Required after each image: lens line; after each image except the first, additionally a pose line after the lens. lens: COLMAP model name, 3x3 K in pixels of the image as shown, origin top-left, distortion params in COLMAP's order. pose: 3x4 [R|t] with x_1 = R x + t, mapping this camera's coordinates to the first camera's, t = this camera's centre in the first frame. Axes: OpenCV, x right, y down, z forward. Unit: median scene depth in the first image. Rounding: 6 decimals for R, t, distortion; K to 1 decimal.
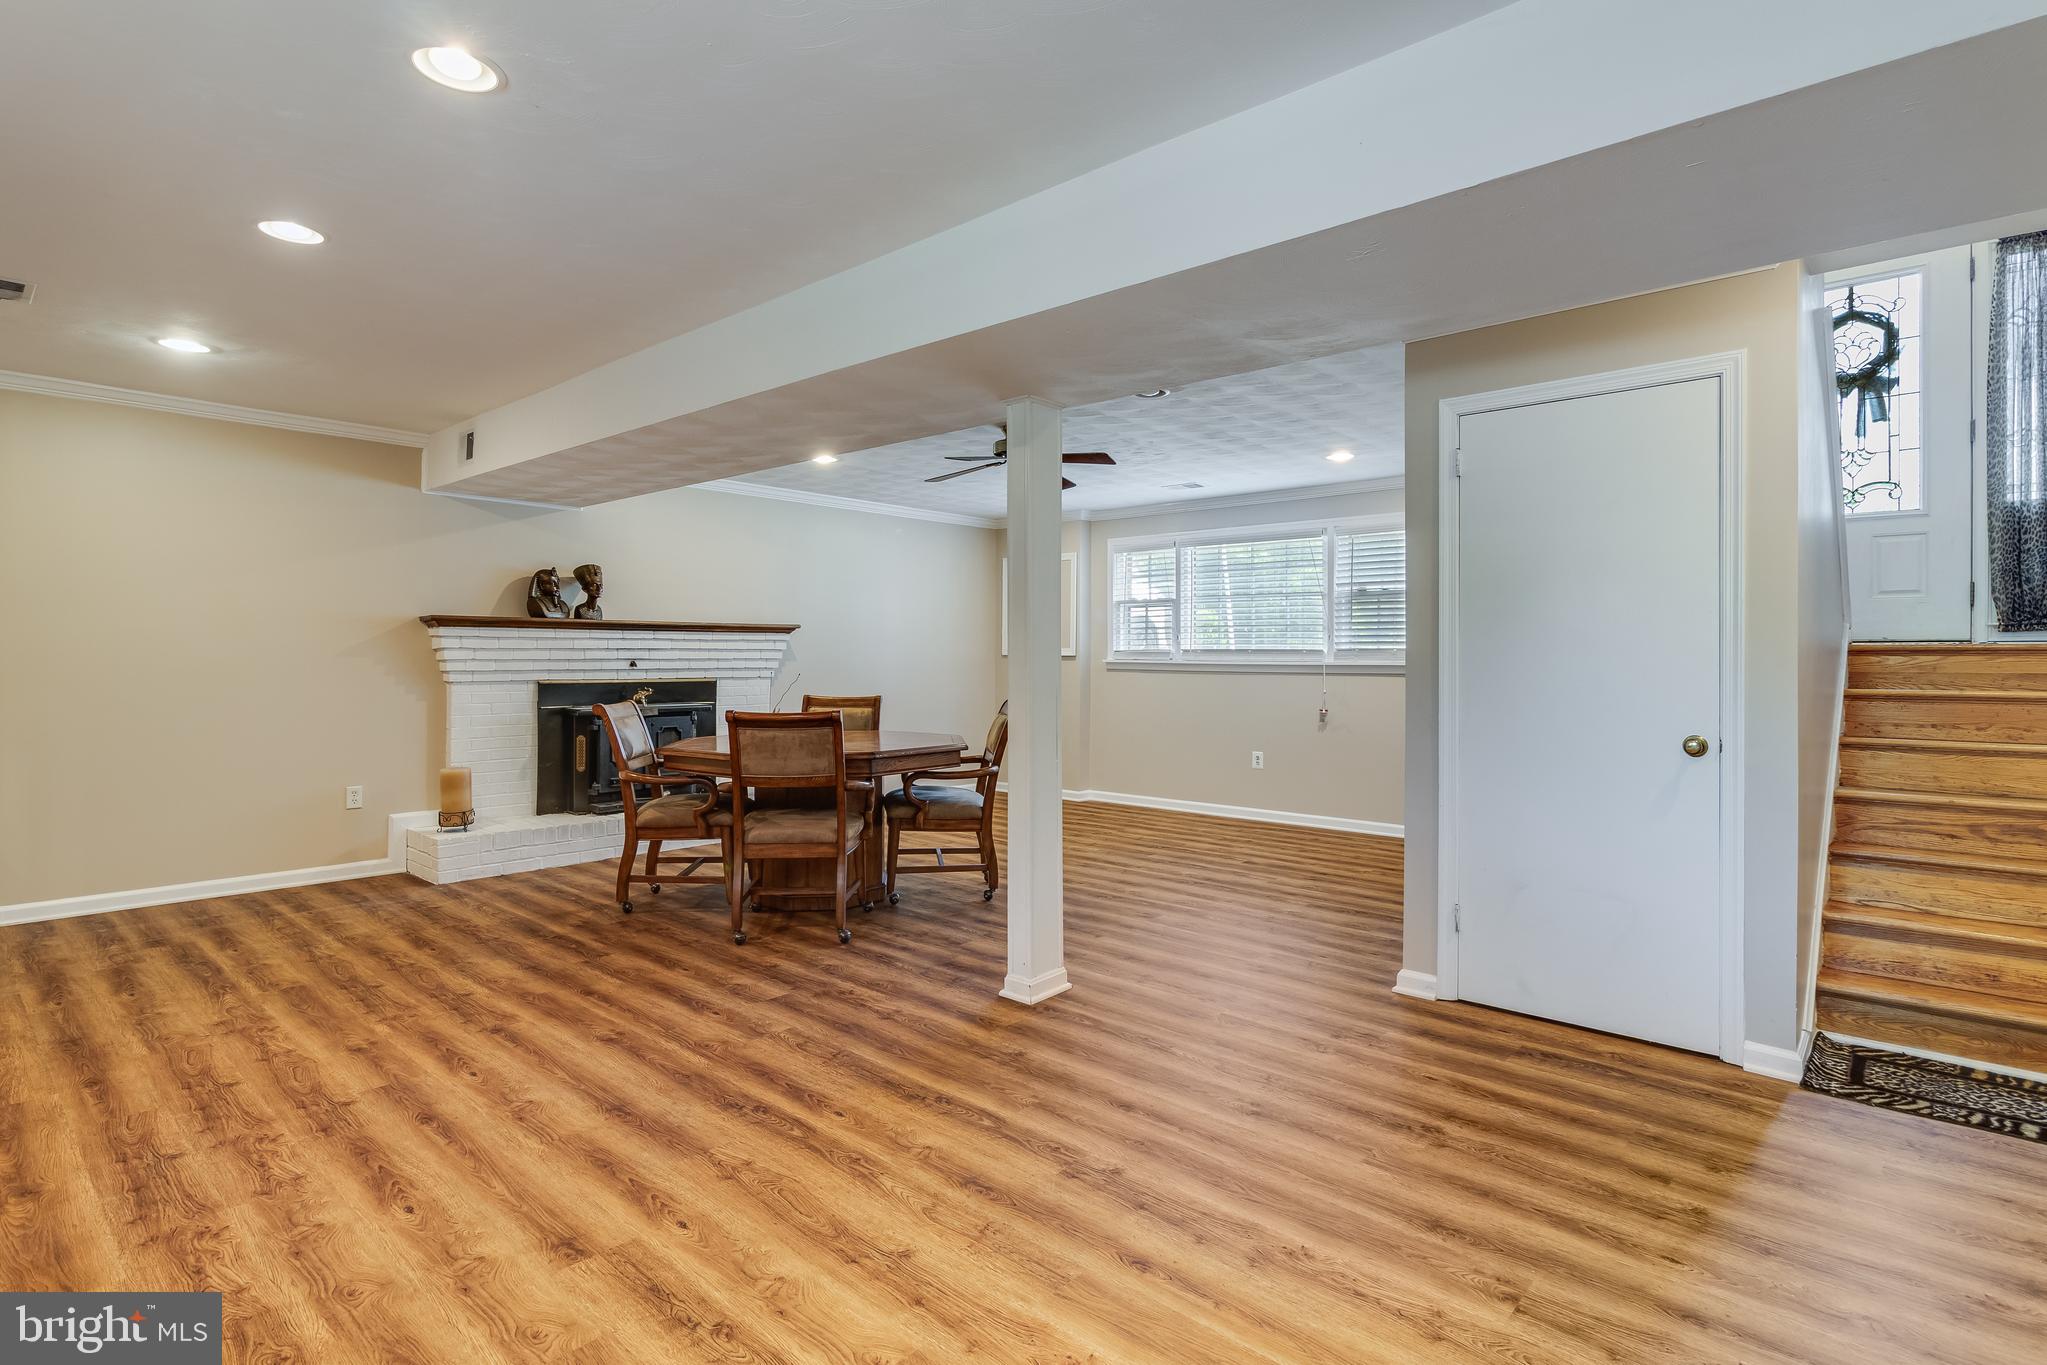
lens RADIAL K [[1023.6, 0, 1047.6], [0, 1023.6, 630.0], [0, 0, 1]] dist [0.001475, -0.002840]
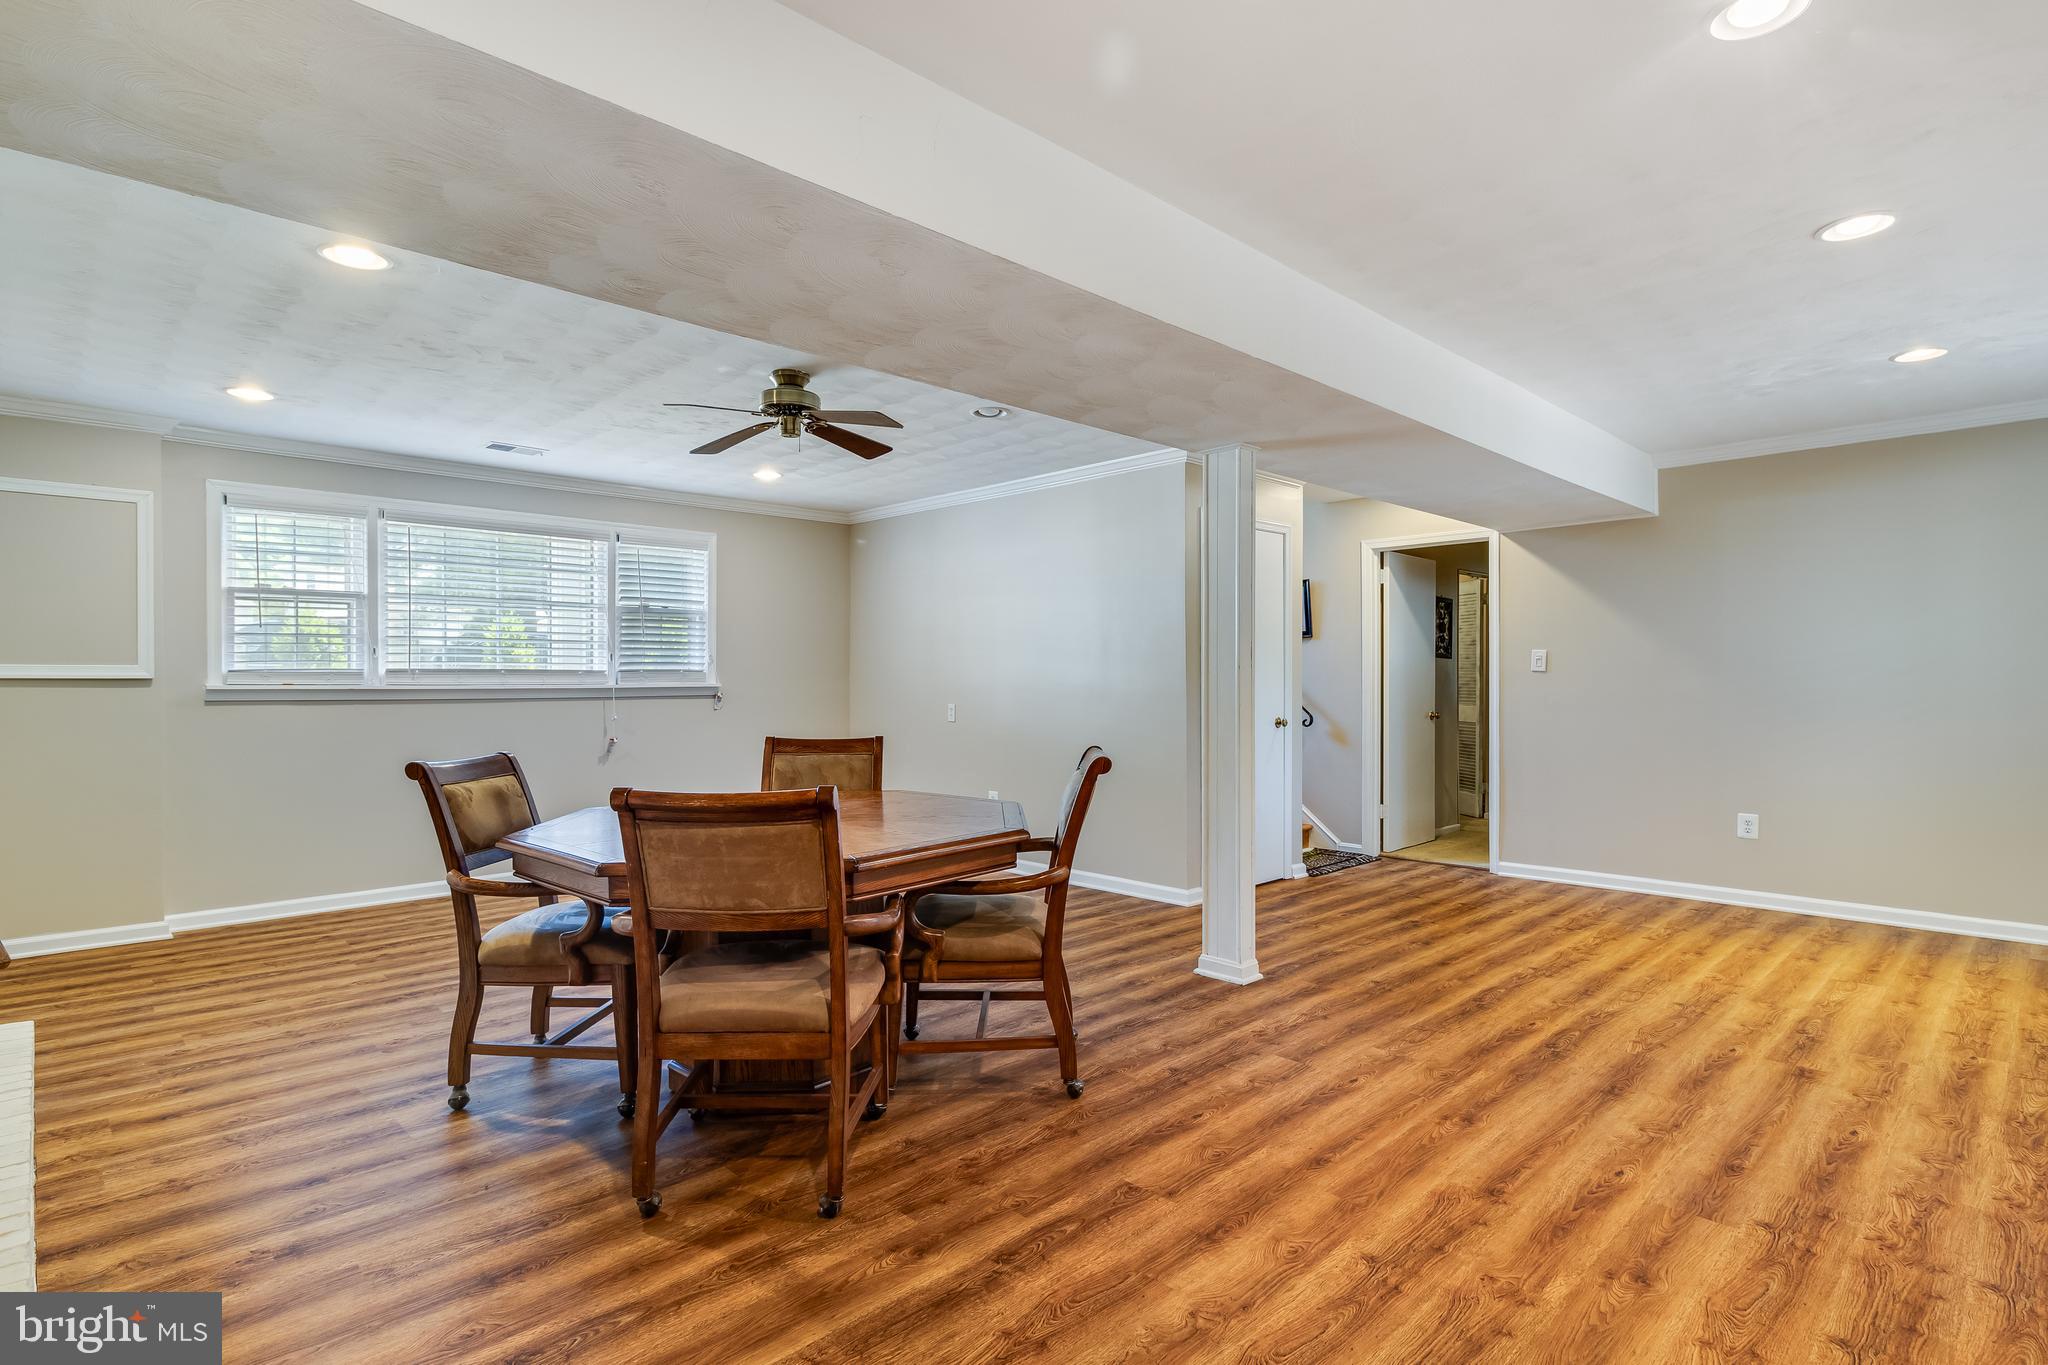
lens RADIAL K [[1024.1, 0, 1026.6], [0, 1024.1, 685.2], [0, 0, 1]] dist [0.001475, -0.002840]
pose [[0.074173, -0.009422, 0.997201, -1.259158], [-0.022860, 0.999677, 0.011146, 0.029853], [-0.996983, -0.023622, 0.073933, 1.258902]]
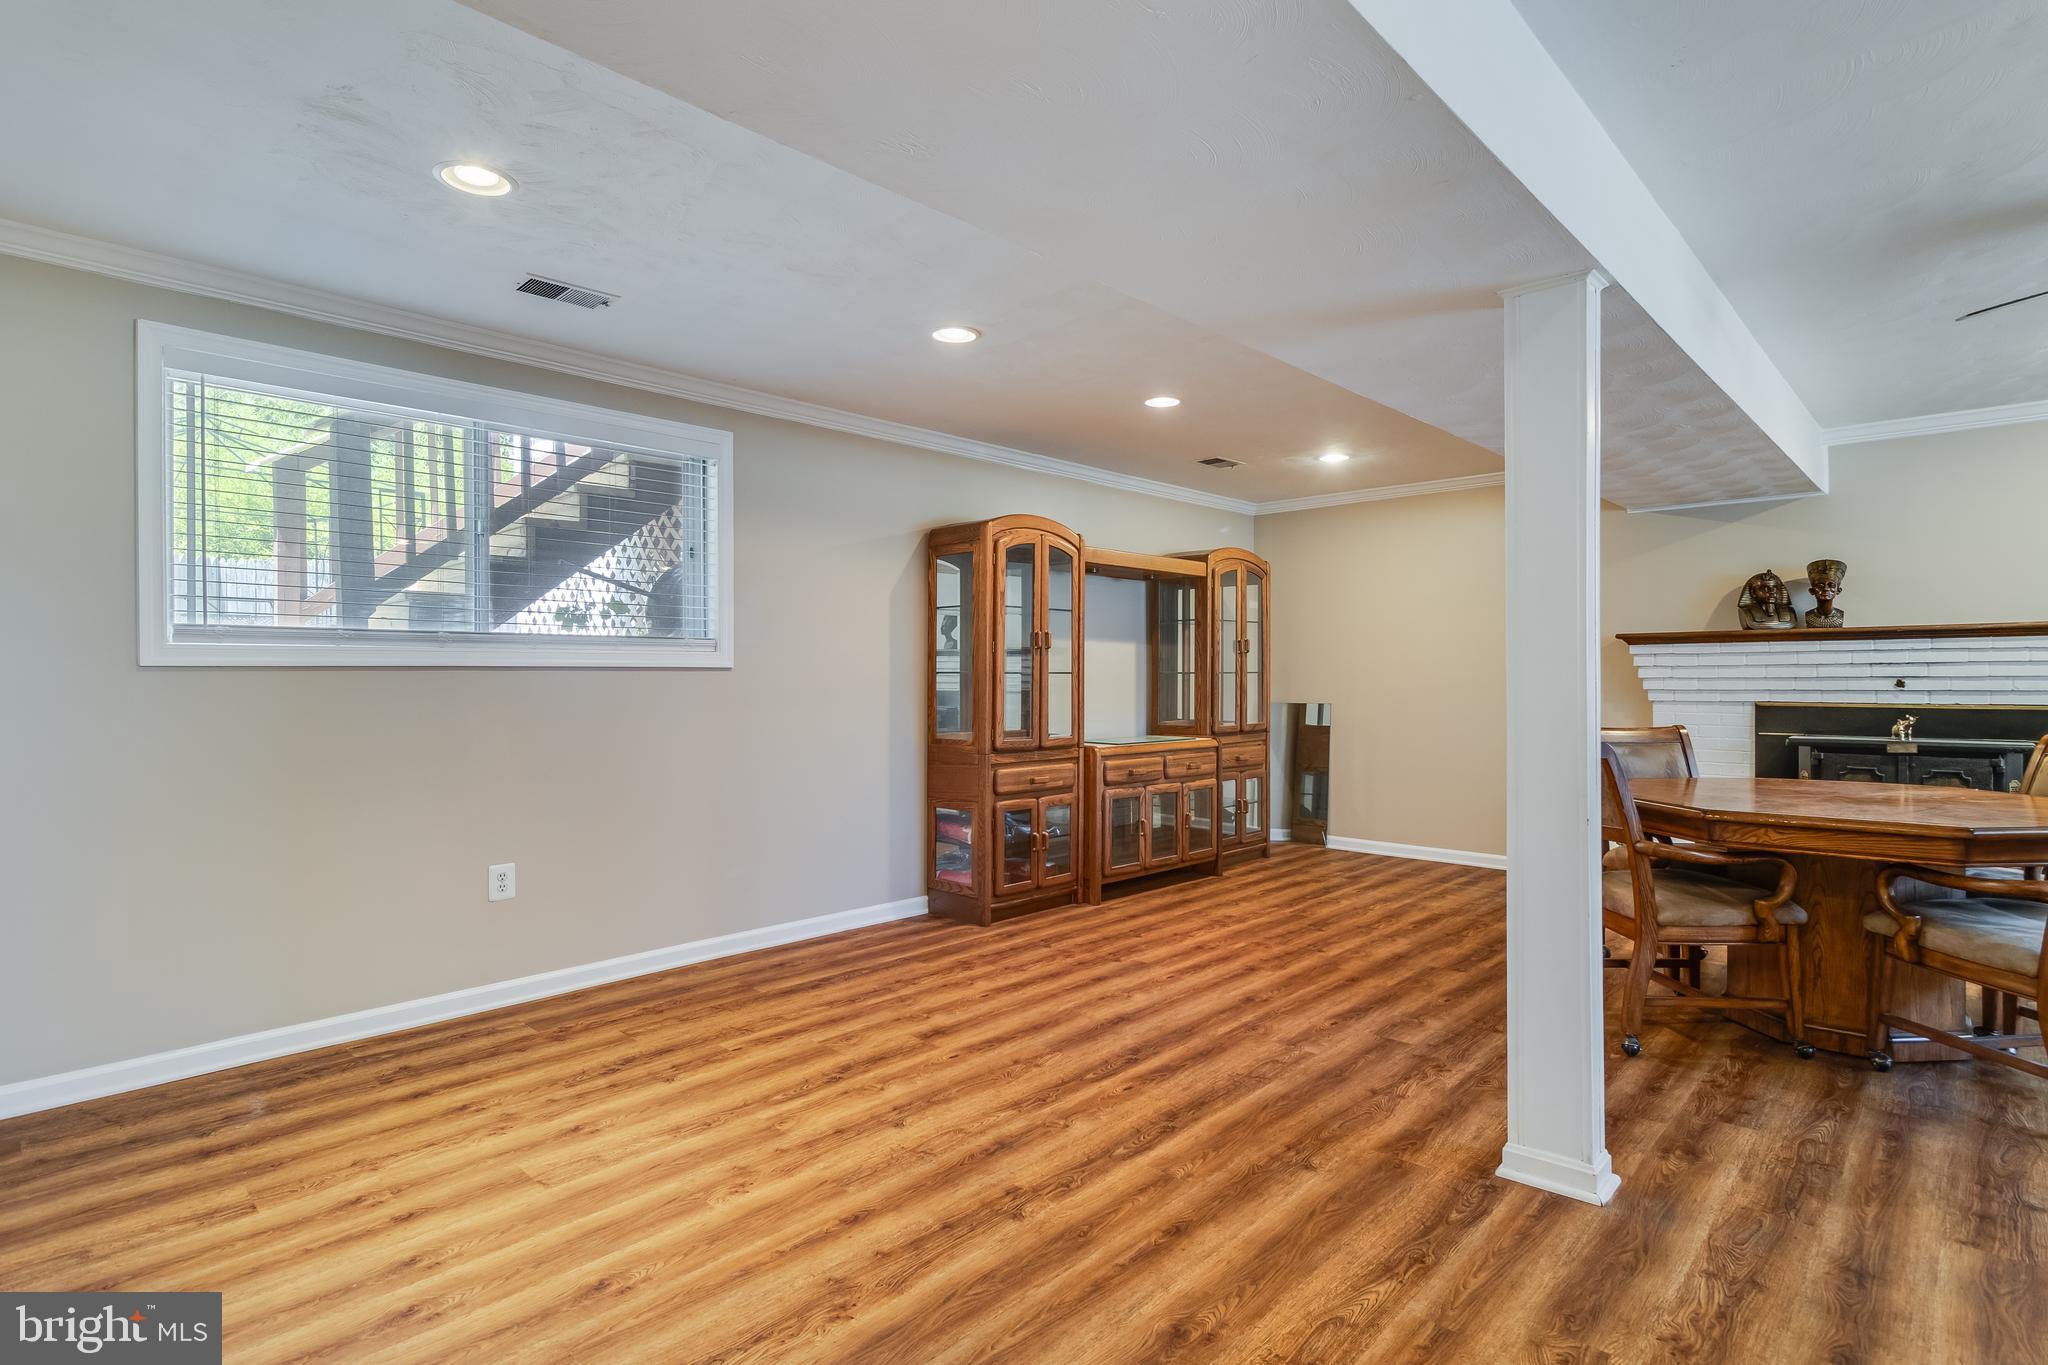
lens RADIAL K [[1024.1, 0, 1017.9], [0, 1024.1, 688.9], [0, 0, 1]] dist [0.001475, -0.002840]
pose [[-0.040869, 0.010145, -0.999113, 0.726173], [0.028920, 0.999542, 0.008966, 0.022954], [0.998746, -0.028528, -0.041144, 0.757055]]
